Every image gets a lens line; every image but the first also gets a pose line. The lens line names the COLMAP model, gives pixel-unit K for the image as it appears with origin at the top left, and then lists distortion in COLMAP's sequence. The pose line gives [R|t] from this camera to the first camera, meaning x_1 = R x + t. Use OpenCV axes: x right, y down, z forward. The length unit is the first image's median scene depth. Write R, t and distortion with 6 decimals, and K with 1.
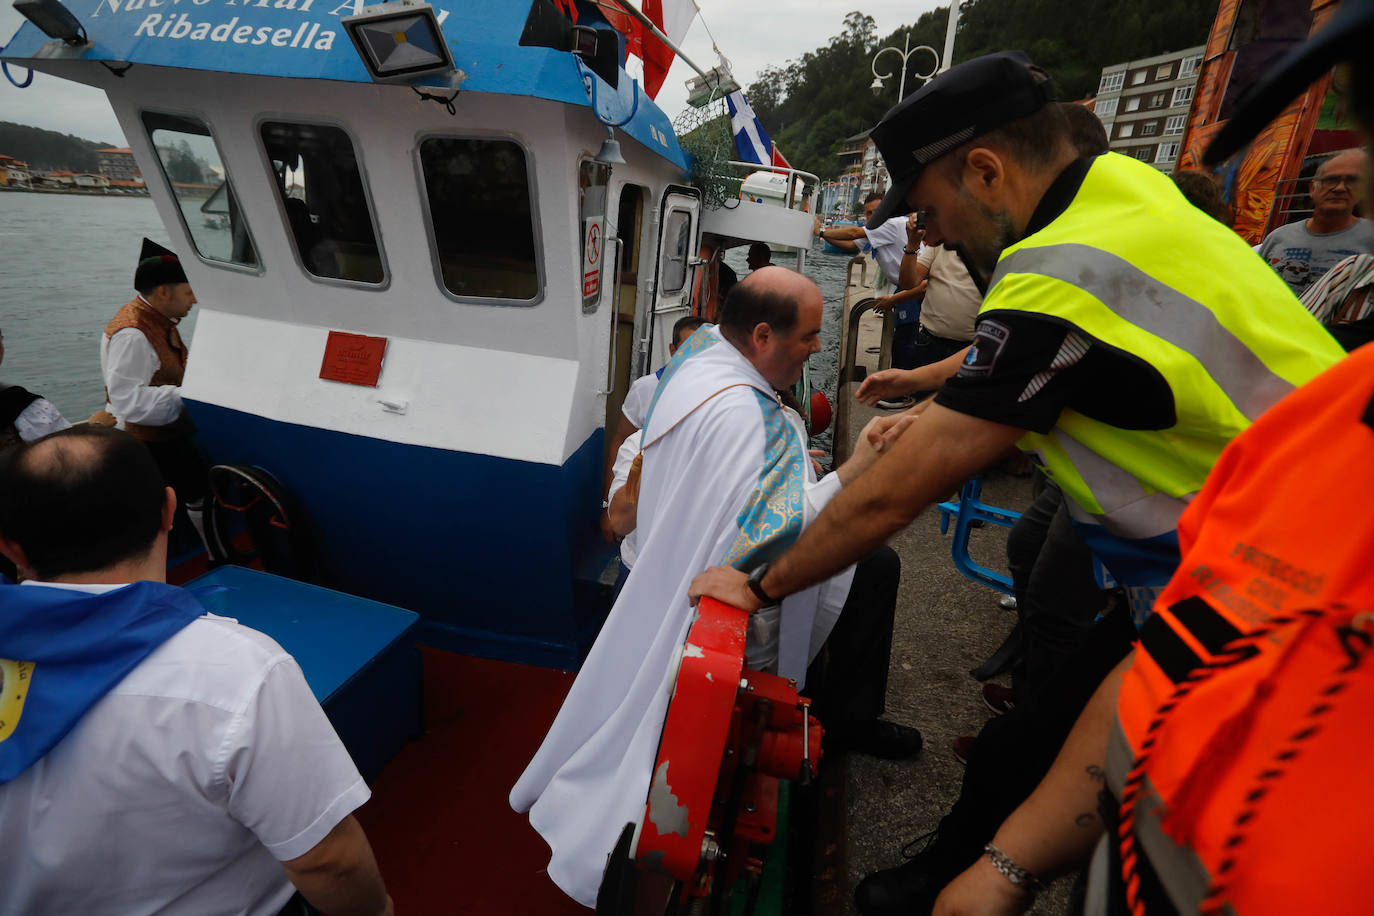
lens RADIAL K [[649.5, 0, 670.3], [0, 649.5, 428.2], [0, 0, 1]] dist [0.031175, 0.000556]
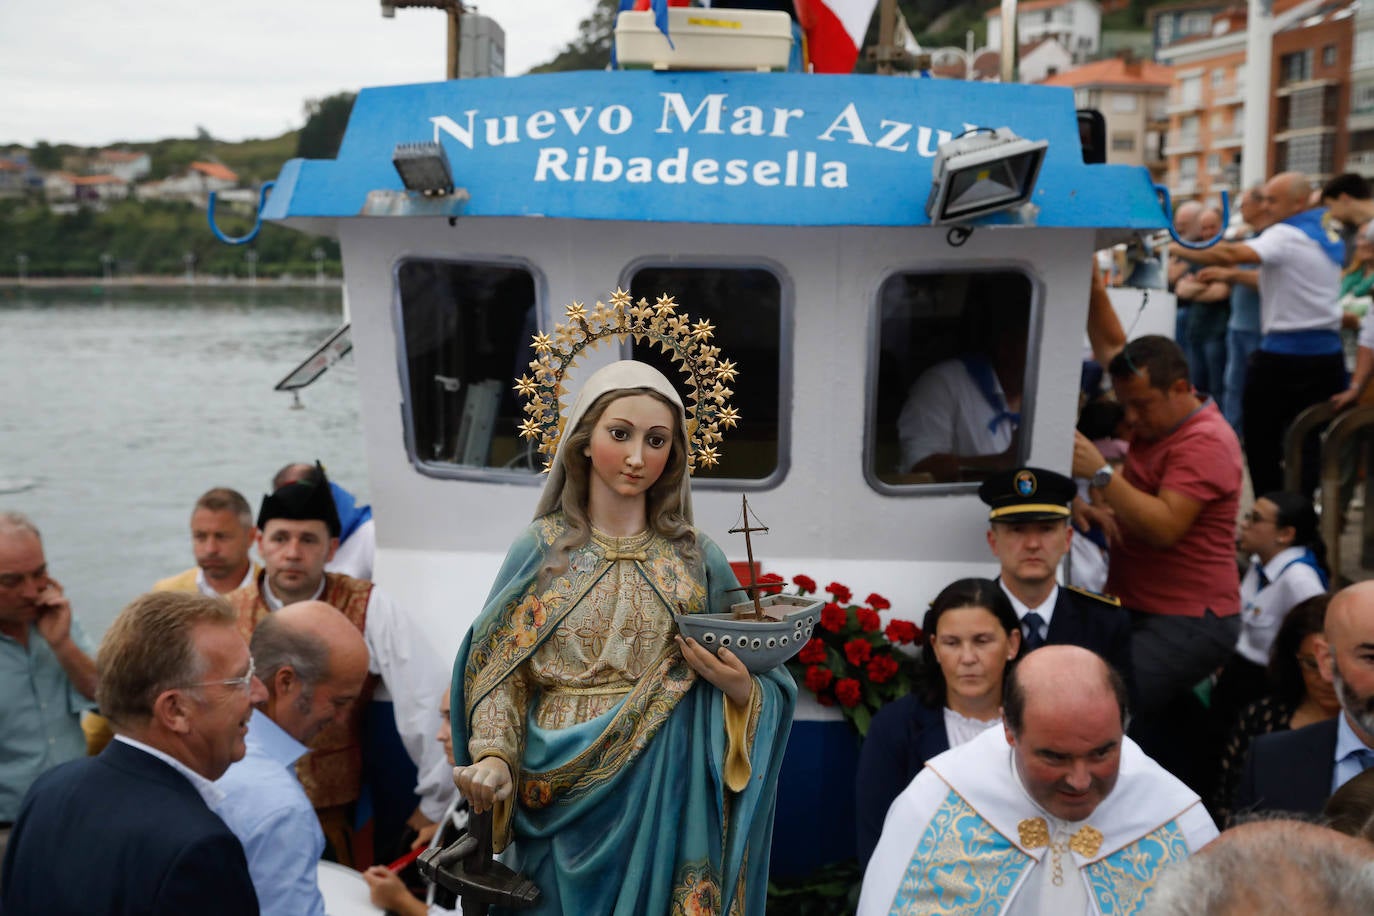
lens RADIAL K [[1572.9, 0, 687.0], [0, 1572.9, 458.0], [0, 0, 1]] dist [0.048609, -0.001319]
pose [[0.983652, -0.091259, 0.155242, -0.889853], [0.117445, 0.978614, -0.168881, 0.019065], [-0.136511, 0.184353, 0.973334, -0.610564]]
